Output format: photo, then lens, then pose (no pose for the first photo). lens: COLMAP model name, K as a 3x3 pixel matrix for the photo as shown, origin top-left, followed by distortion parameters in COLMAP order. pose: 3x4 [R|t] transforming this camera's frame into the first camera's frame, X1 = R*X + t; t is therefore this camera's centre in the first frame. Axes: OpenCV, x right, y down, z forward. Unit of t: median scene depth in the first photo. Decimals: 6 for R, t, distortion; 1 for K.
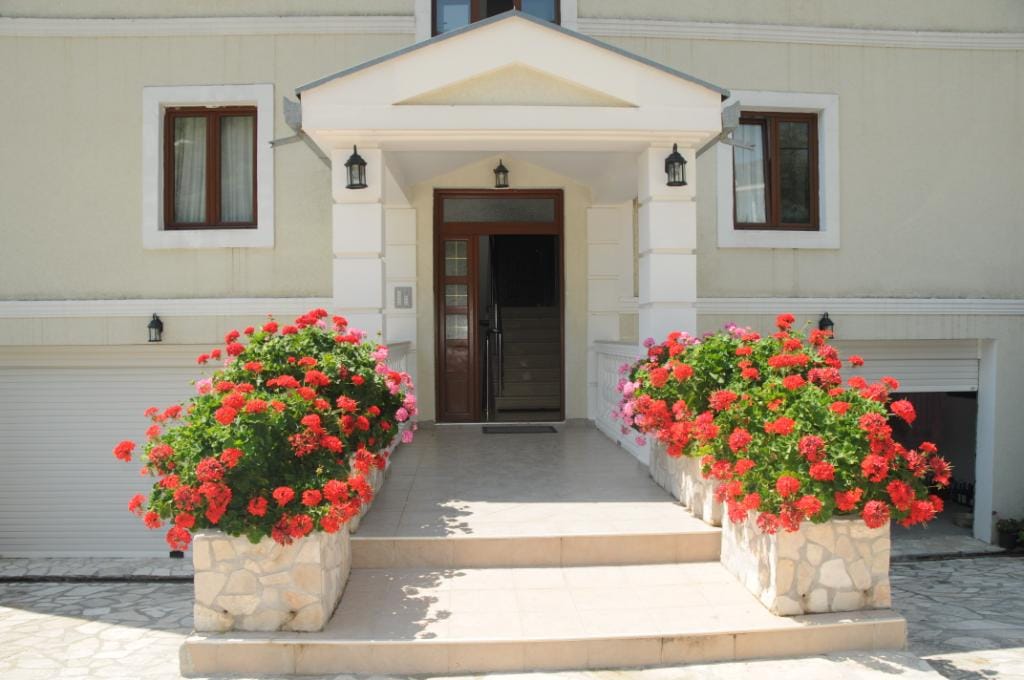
lens RADIAL K [[798.1, 0, 525.5], [0, 798.1, 364.8], [0, 0, 1]] dist [-0.161409, 0.124214]
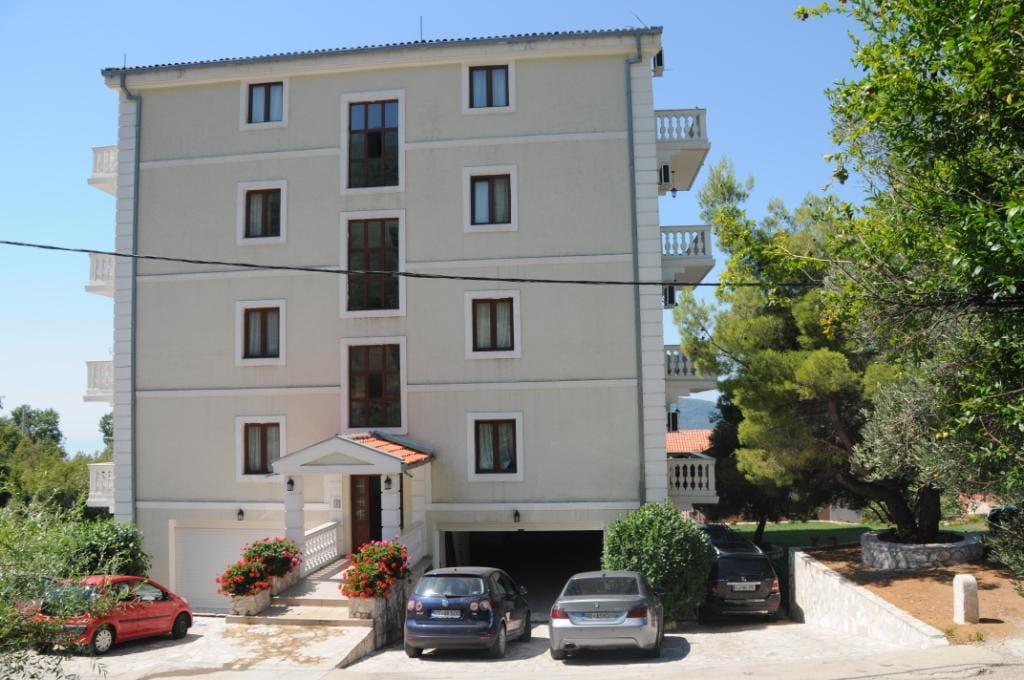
lens RADIAL K [[798.1, 0, 525.5], [0, 798.1, 364.8], [0, 0, 1]] dist [-0.161409, 0.124214]
pose [[0.988362, -0.023167, -0.150347, 1.230658], [0.007849, 0.994786, -0.101686, -0.402998], [0.151918, 0.099323, 0.983390, -2.070877]]
